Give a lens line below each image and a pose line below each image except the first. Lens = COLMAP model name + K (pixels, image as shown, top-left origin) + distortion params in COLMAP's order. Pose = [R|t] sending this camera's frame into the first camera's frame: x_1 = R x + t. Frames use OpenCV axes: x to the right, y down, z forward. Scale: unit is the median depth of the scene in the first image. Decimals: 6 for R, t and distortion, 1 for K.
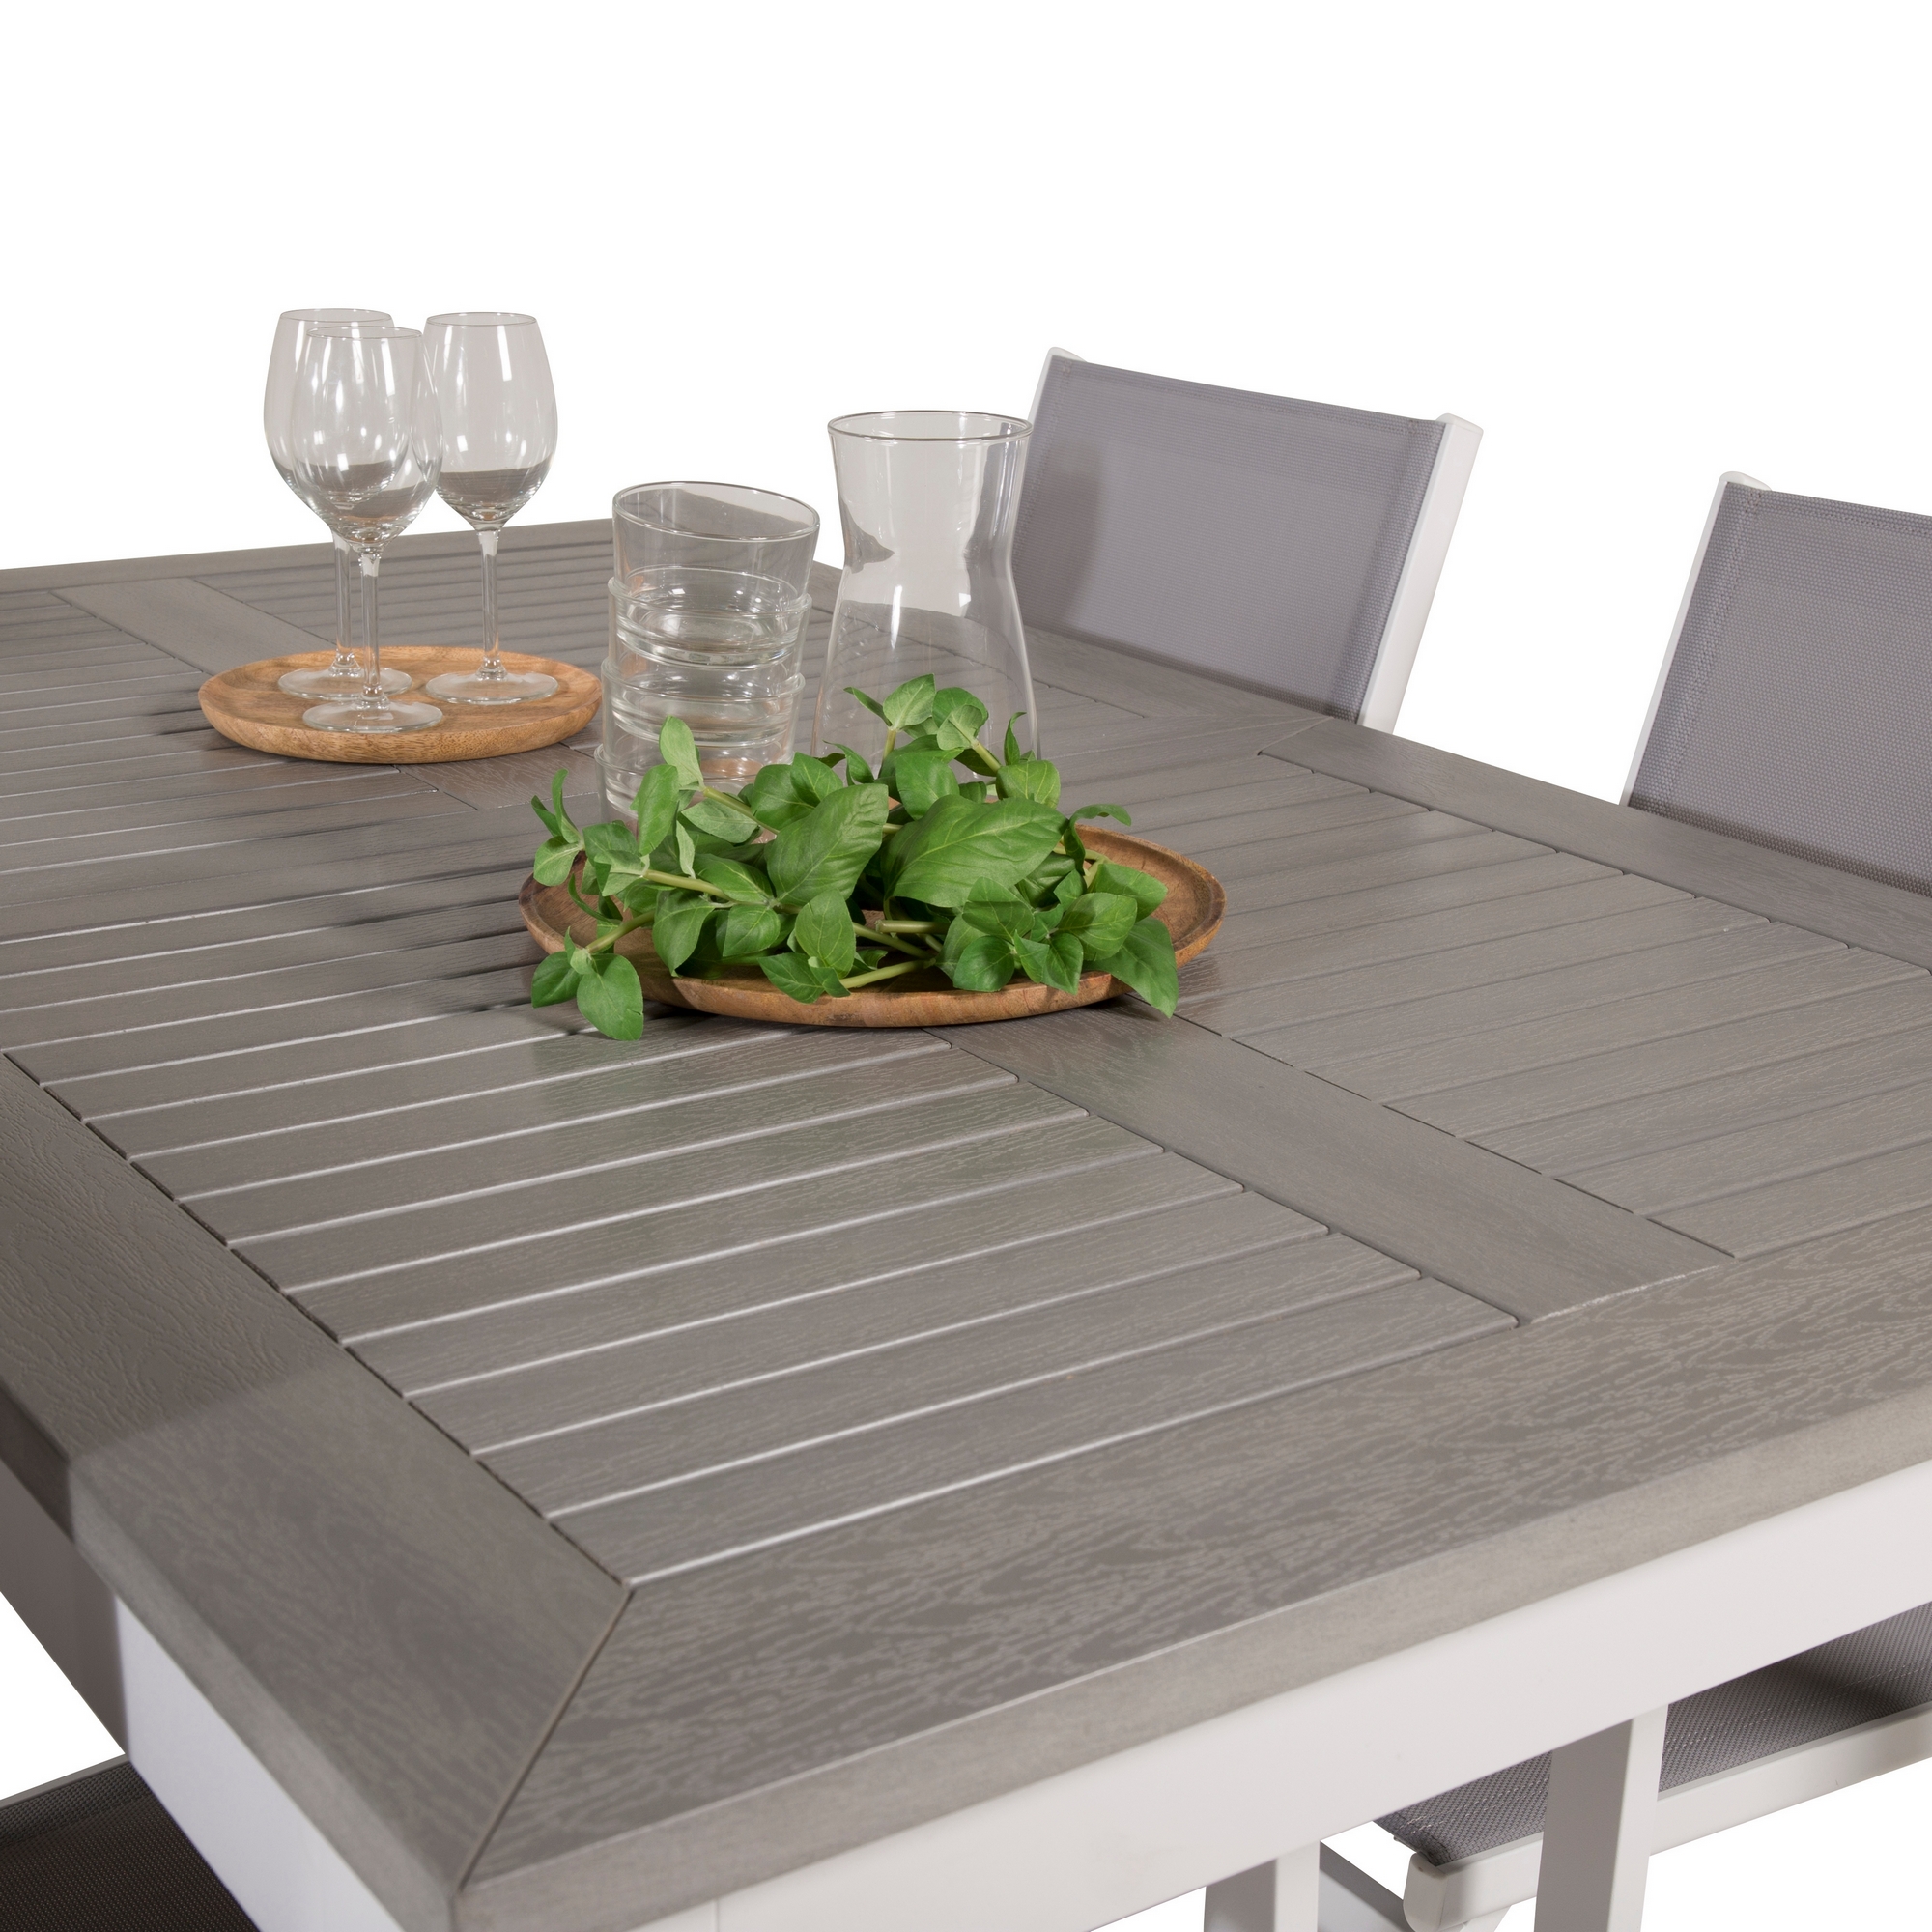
lens RADIAL K [[3088.8, 0, 966.0], [0, 3088.8, 966.0], [0, 0, 1]] dist [-0.023062, -0.025704]
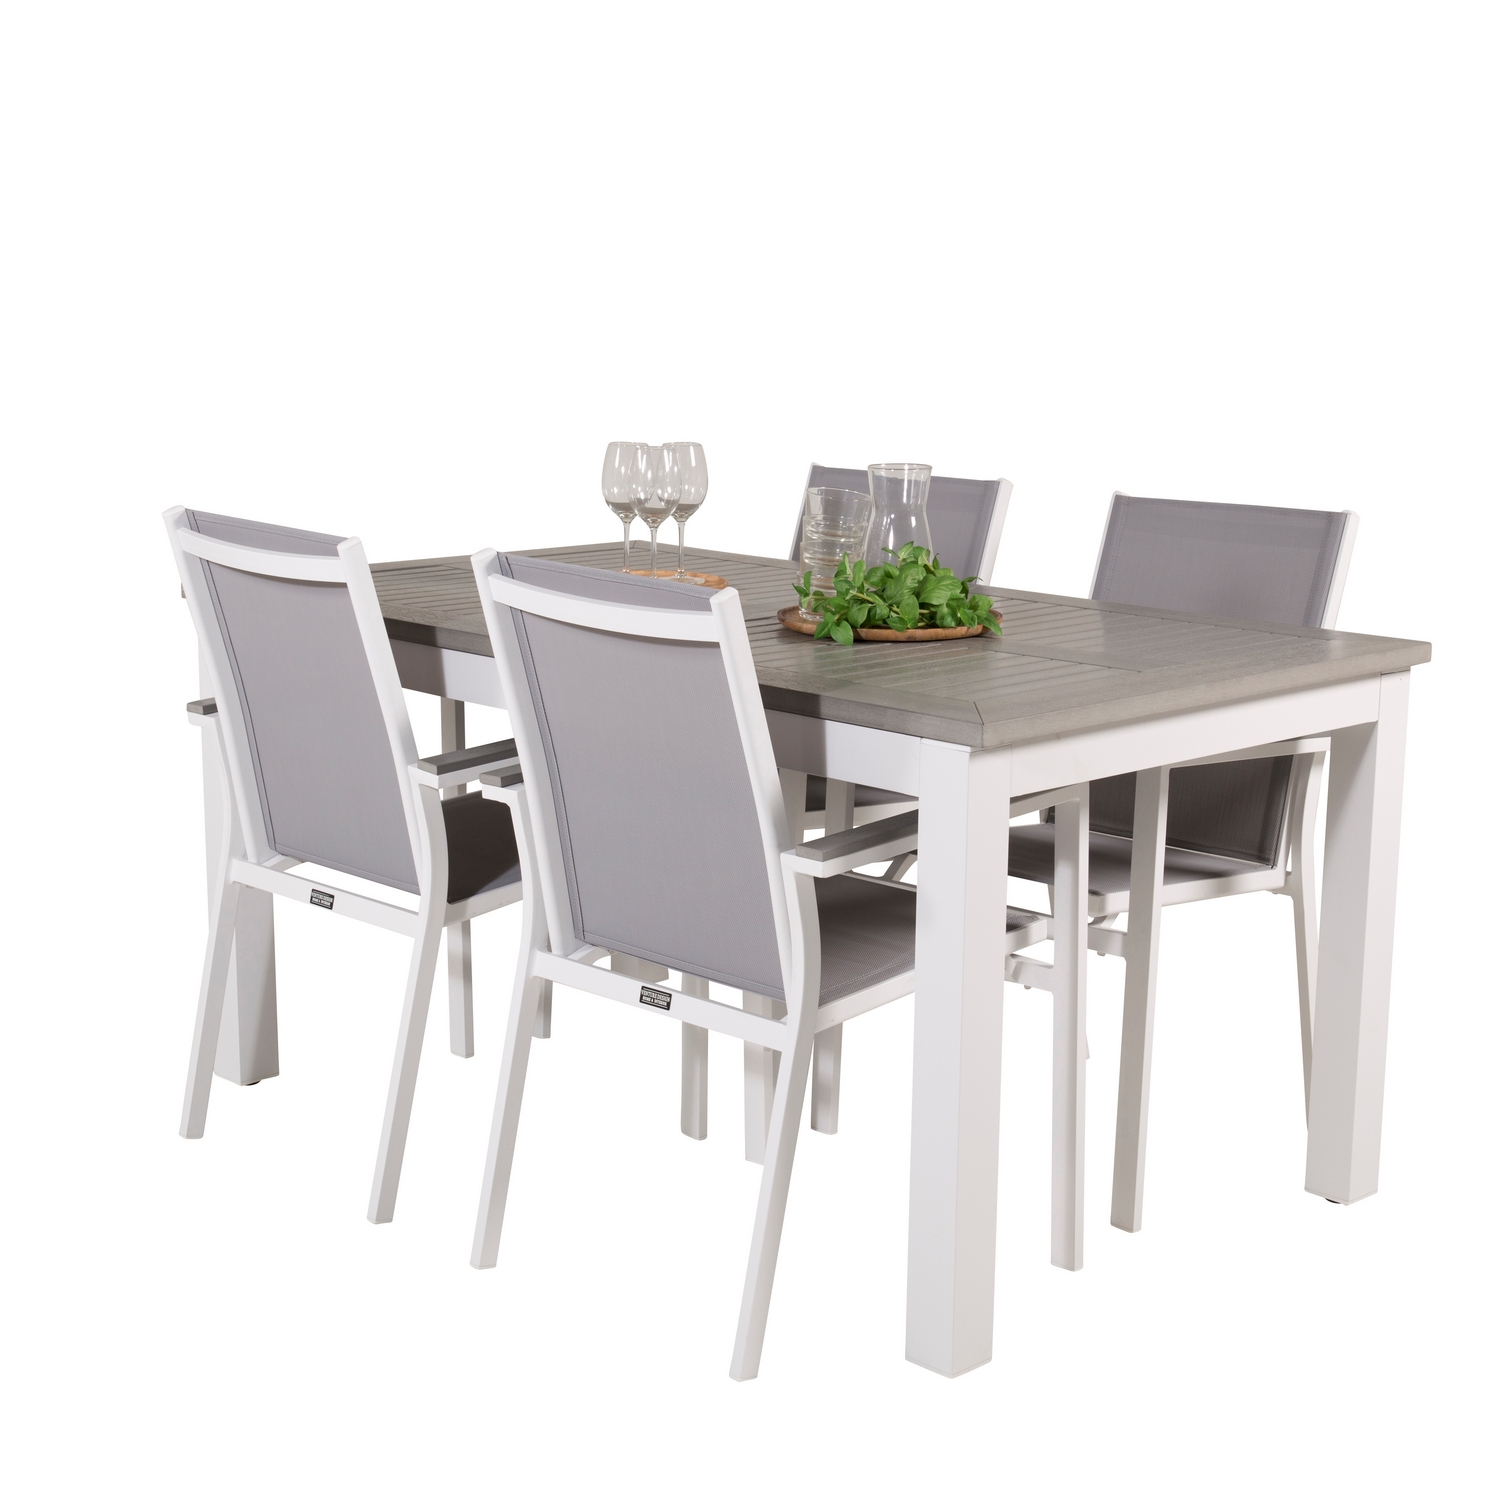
lens RADIAL K [[2457.3, 0, 750.0], [0, 2457.3, 750.0], [0, 0, 1]] dist [0.019798, 0.046638]
pose [[0.984275, -0.043910, 0.171099, -0.653610], [0.062255, 0.992693, -0.103372, 0.391670], [-0.165310, 0.112398, 0.979816, -1.518927]]
